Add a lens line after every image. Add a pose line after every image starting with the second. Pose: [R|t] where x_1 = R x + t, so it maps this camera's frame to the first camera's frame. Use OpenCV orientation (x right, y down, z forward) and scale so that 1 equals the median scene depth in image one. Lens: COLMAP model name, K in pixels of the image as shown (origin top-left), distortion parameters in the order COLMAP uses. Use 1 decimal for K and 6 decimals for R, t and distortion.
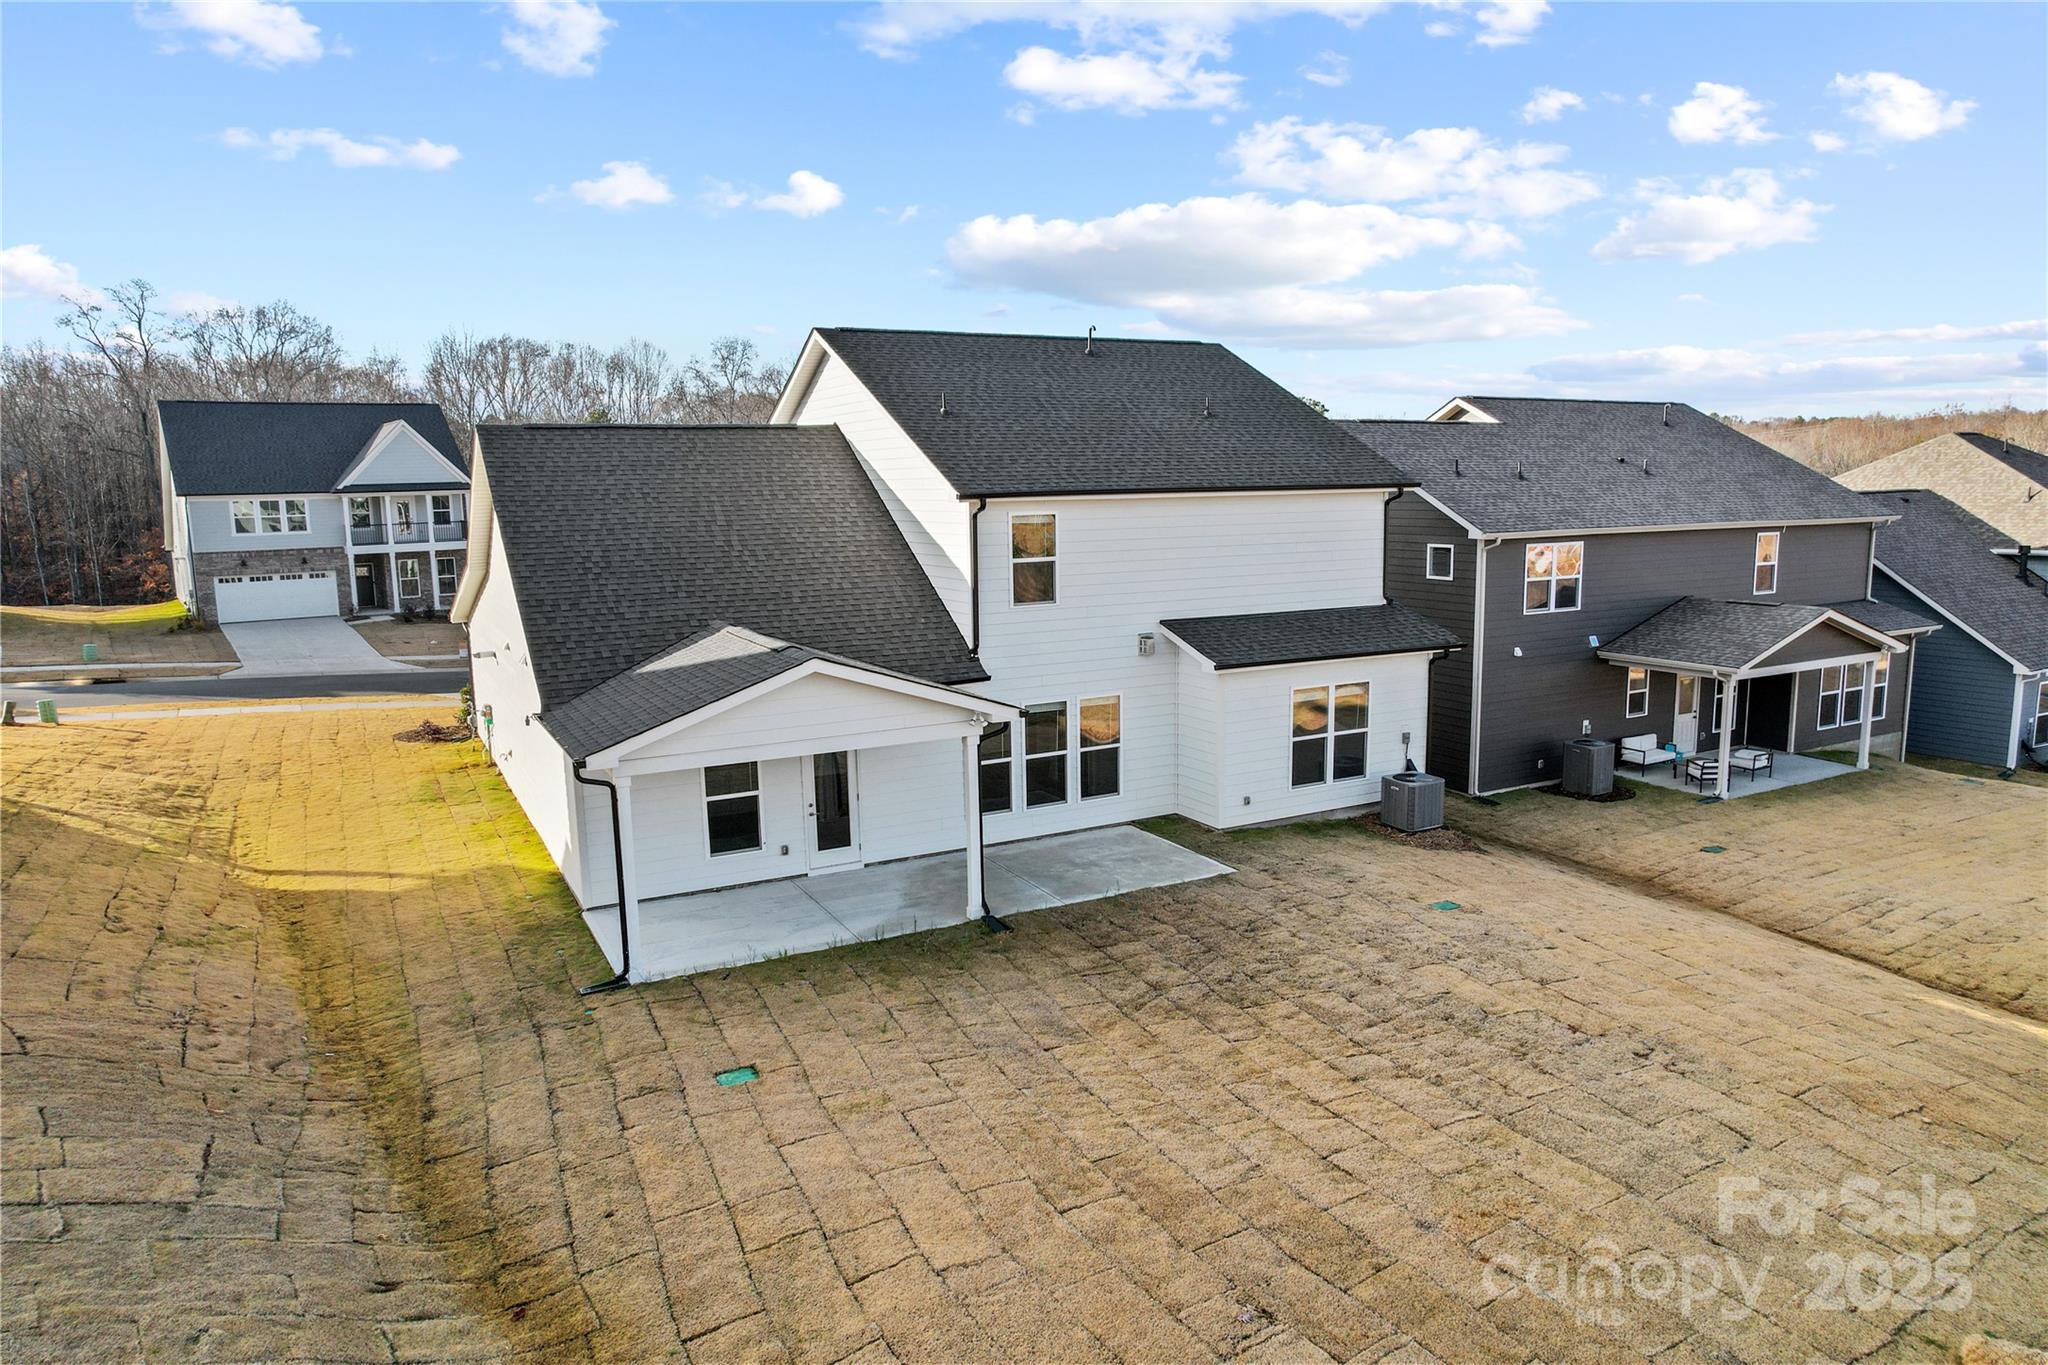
lens RADIAL K [[1316.0, 0, 1028.5], [0, 1316.0, 687.3], [0, 0, 1]] dist [-0.085648, 0.079537]
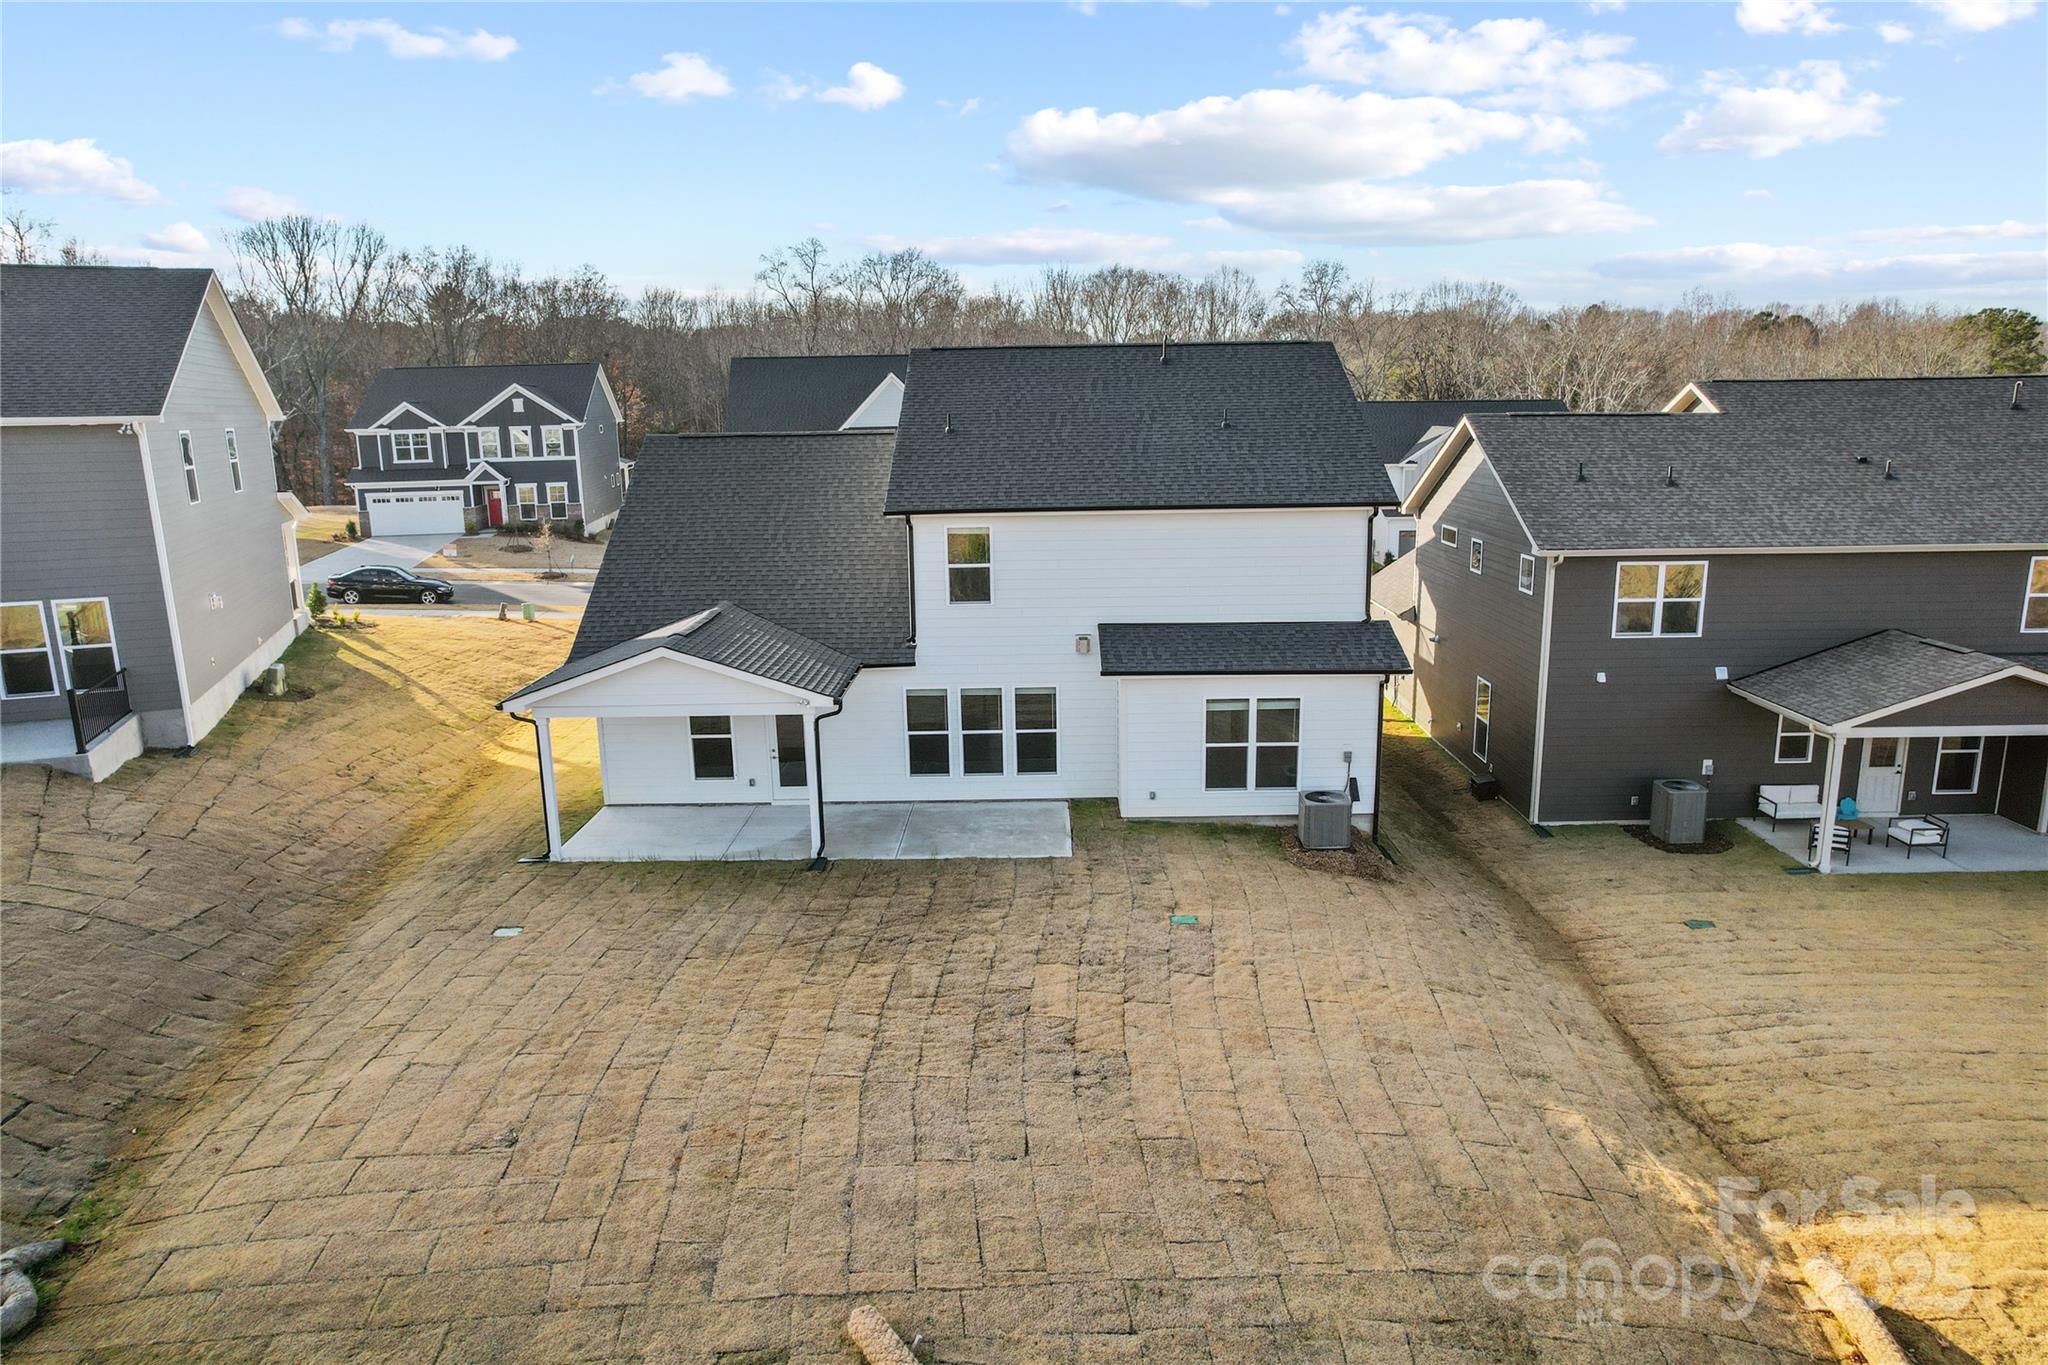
lens RADIAL K [[1316.0, 0, 1028.5], [0, 1316.0, 687.3], [0, 0, 1]] dist [-0.085648, 0.079537]
pose [[0.877019, 0.105248, -0.468787, 0.565582], [-0.073225, 0.993593, 0.086083, -0.087326], [0.474844, -0.041170, 0.879107, -0.004244]]
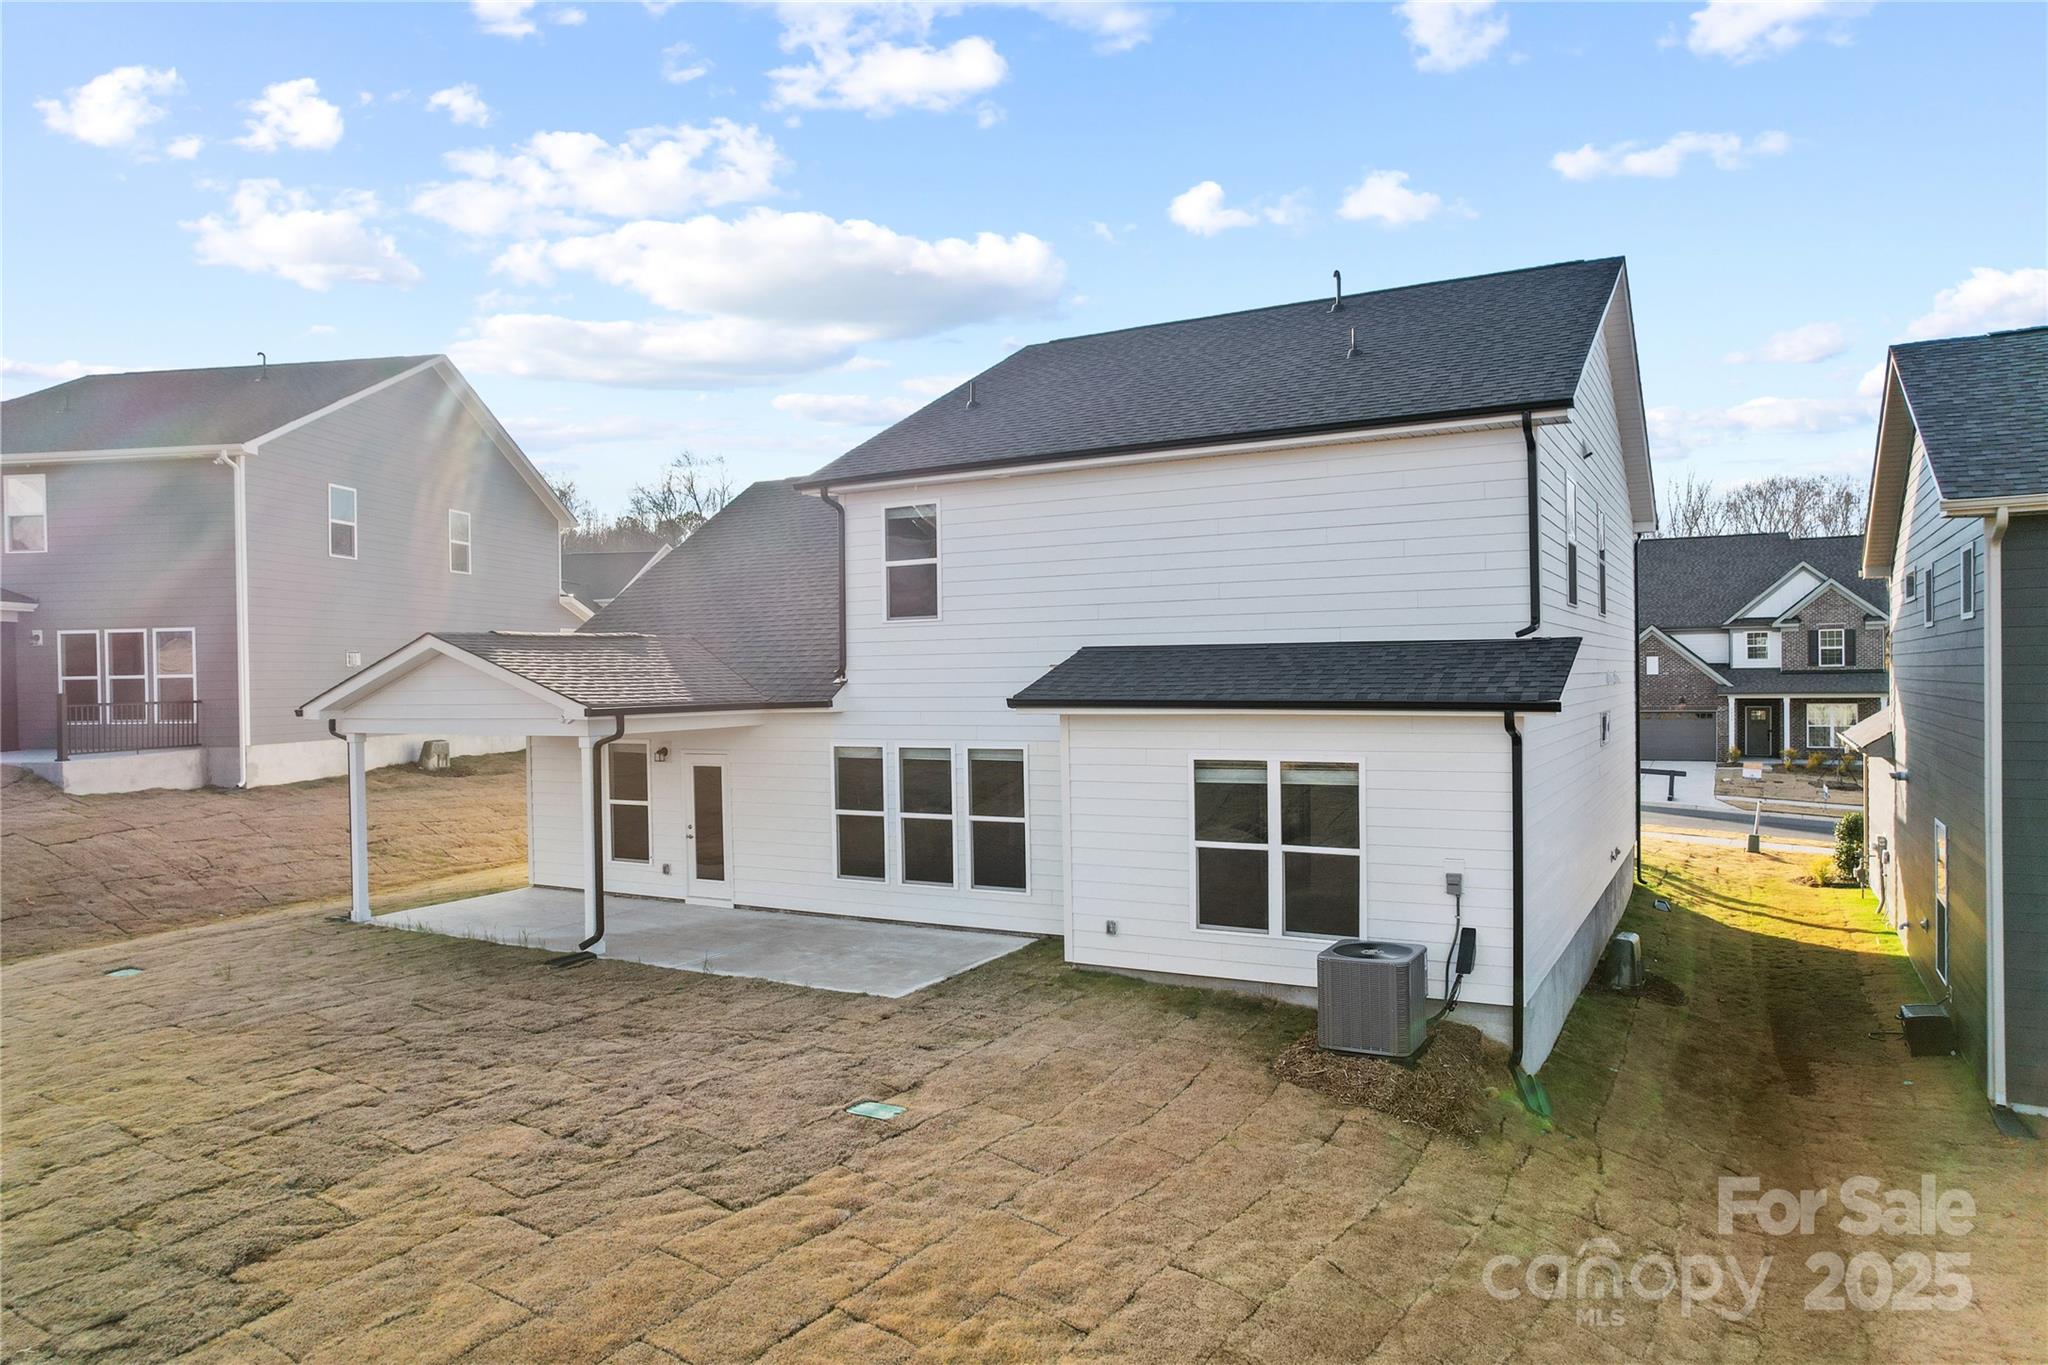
lens RADIAL K [[1316.0, 0, 1028.5], [0, 1316.0, 687.3], [0, 0, 1]] dist [-0.085648, 0.079537]
pose [[0.537937, 0.017568, -0.842802, 0.657760], [-0.126552, 0.990136, -0.060135, 0.014596], [0.833432, 0.139007, 0.534854, 0.601434]]
